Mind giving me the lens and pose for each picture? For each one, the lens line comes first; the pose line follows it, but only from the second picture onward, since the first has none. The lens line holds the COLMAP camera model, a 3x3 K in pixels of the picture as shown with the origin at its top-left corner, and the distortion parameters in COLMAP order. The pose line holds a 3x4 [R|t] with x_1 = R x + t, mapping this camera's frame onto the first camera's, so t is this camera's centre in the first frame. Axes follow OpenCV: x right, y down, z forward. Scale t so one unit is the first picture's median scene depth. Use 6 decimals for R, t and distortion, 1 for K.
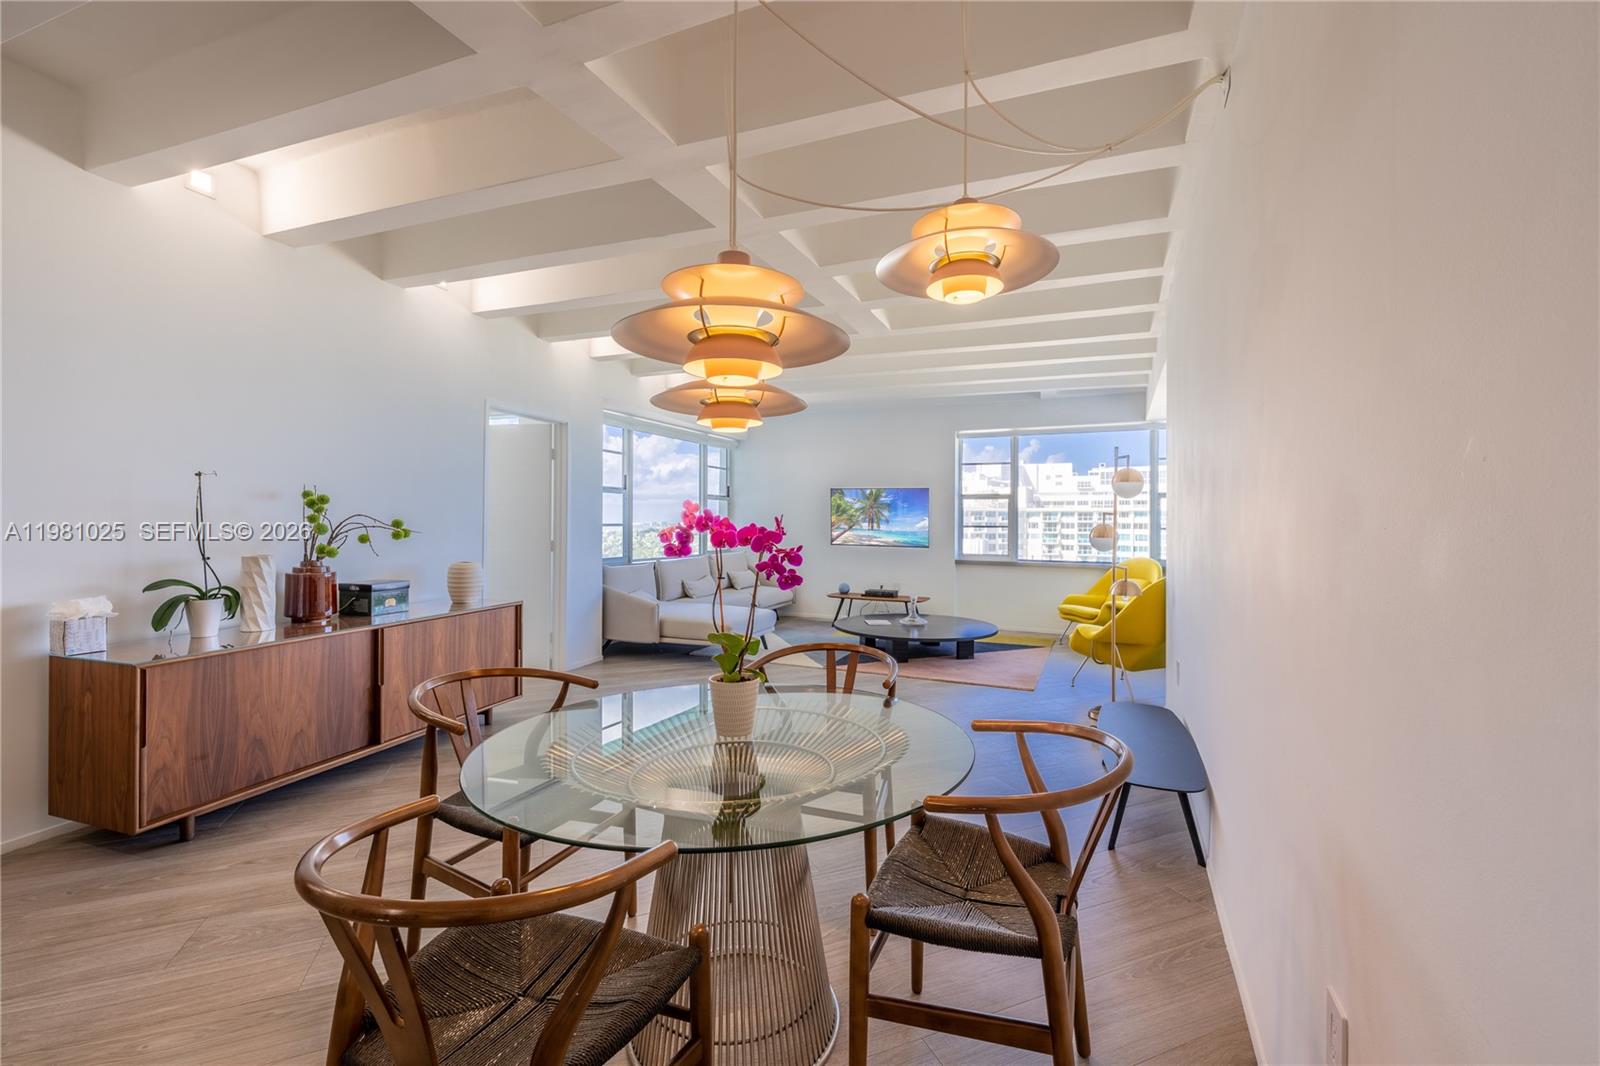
lens RADIAL K [[666.0, 0, 814.8], [0, 666.0, 520.4], [0, 0, 1]] dist [0.001102, -0.000967]
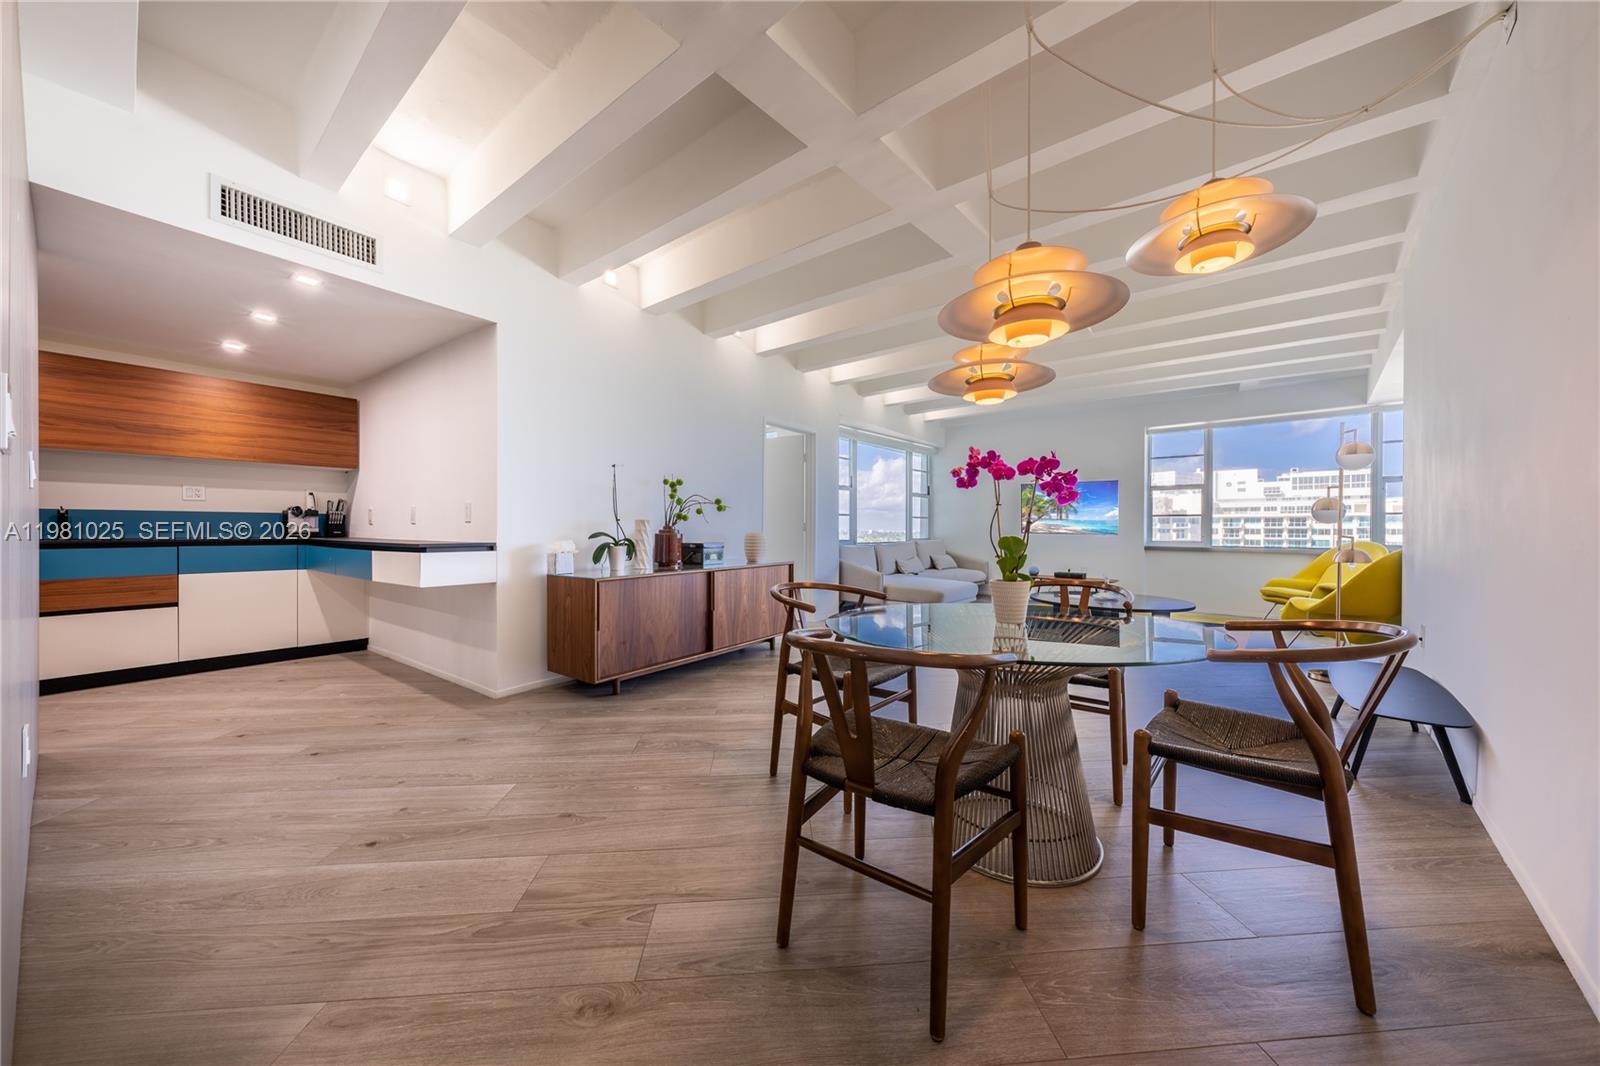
lens RADIAL K [[556.1, 0, 802.8], [0, 556.1, 534.4], [0, 0, 1]] dist [-0.002904, 0.000307]
pose [[0.950416, -0.000672, -0.310982, -0.088274], [0.003578, 0.999955, 0.008771, 0.070963], [0.310962, -0.009449, 0.950375, -0.085862]]
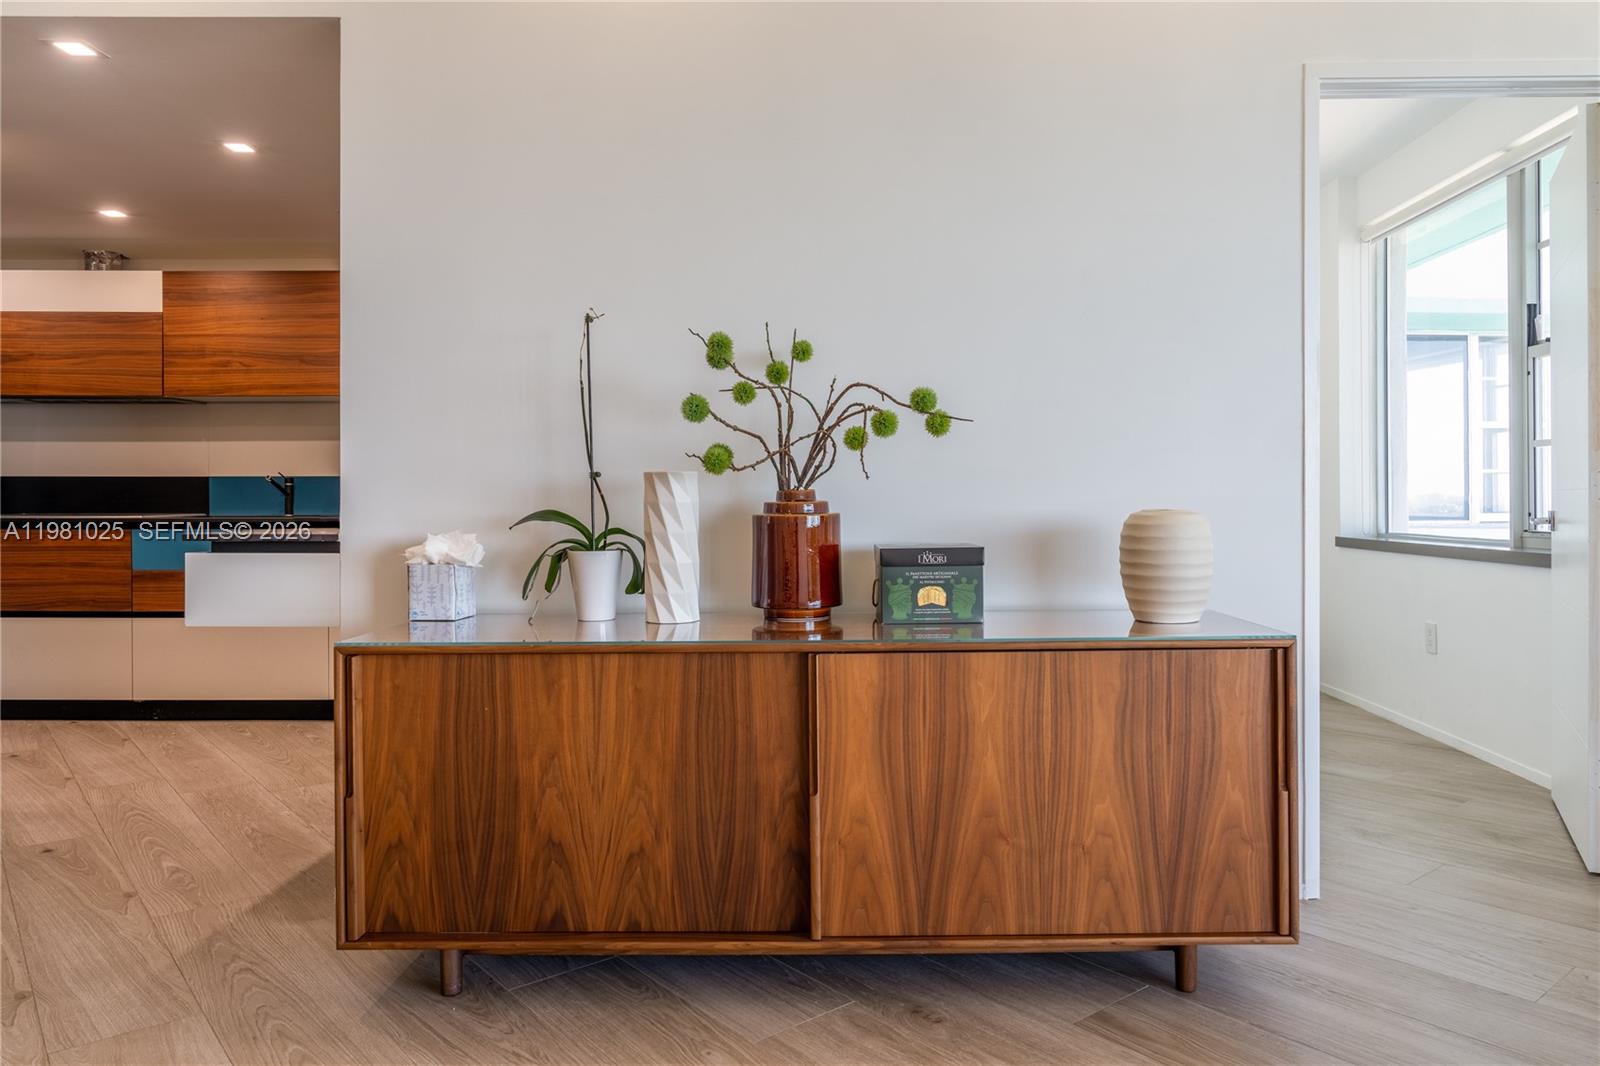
lens RADIAL K [[1084.7, 0, 831.9], [0, 1084.7, 498.8], [0, 0, 1]] dist [-0.020388, -0.003458]
pose [[0.289664, -0.010351, -0.957072, -0.022000], [0.009085, 0.999926, -0.008065, 0.074602], [0.957085, -0.006359, 0.289737, 0.814538]]
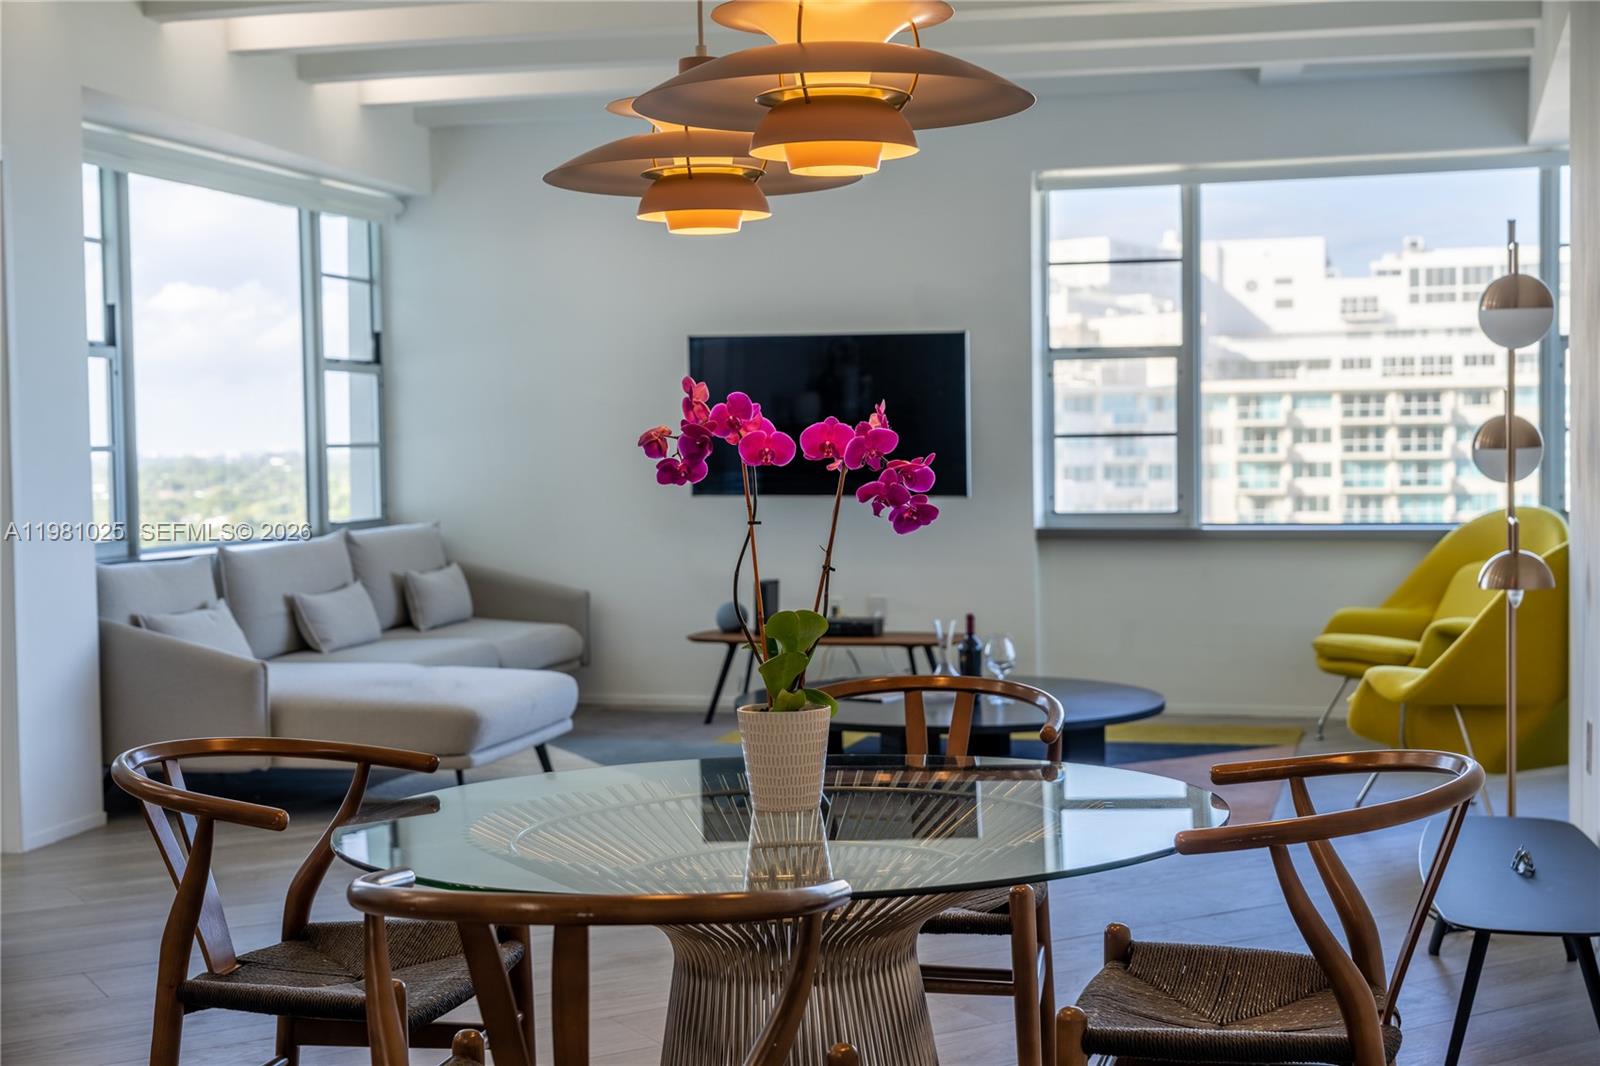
lens RADIAL K [[2186.4, 0, 835.1], [0, 2186.4, 529.5], [0, 0, 1]] dist [0.035441, 0.000000]
pose [[0.988616, -0.026608, 0.148089, -0.178158], [0.019949, 0.998730, 0.046268, 0.006555], [-0.149132, -0.042787, 0.987891, -0.393727]]
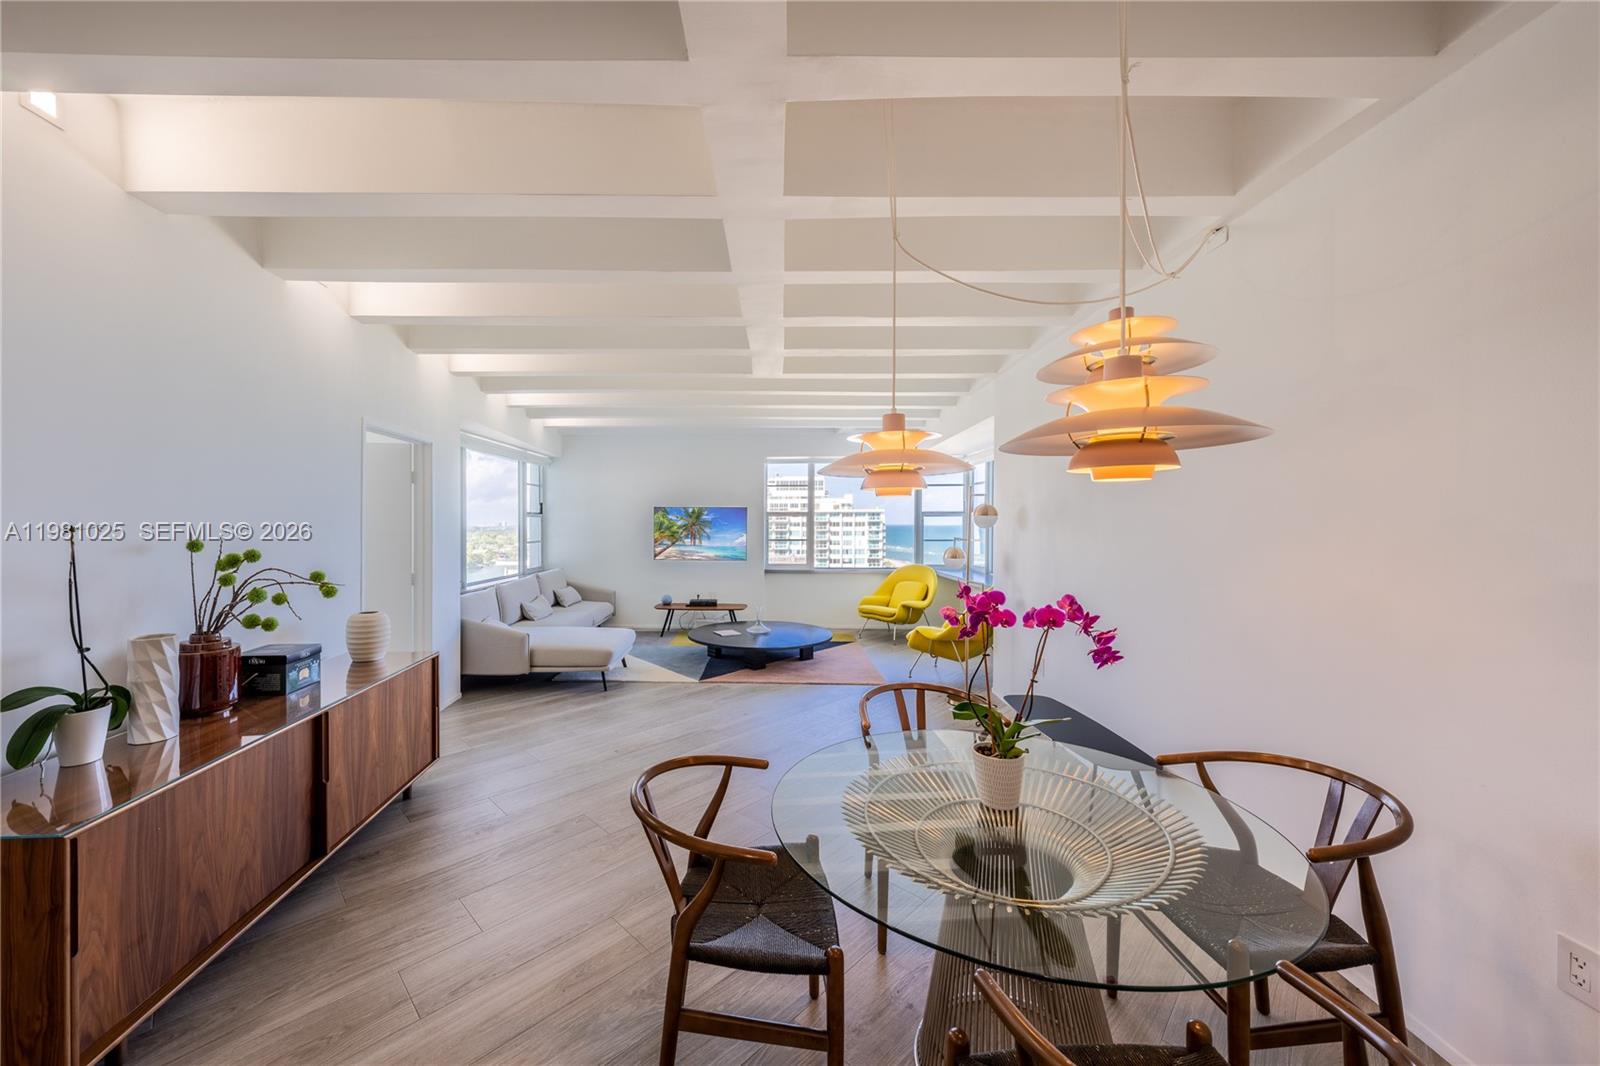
lens RADIAL K [[590.9, 0, 749.1], [0, 590.9, 524.4], [0, 0, 1]] dist [-0.004651, 0.000401]
pose [[0.932523, -0.010108, 0.360970, -0.424292], [0.007547, 0.999935, 0.008502, -0.064954], [-0.361032, -0.005204, 0.932539, 0.152980]]
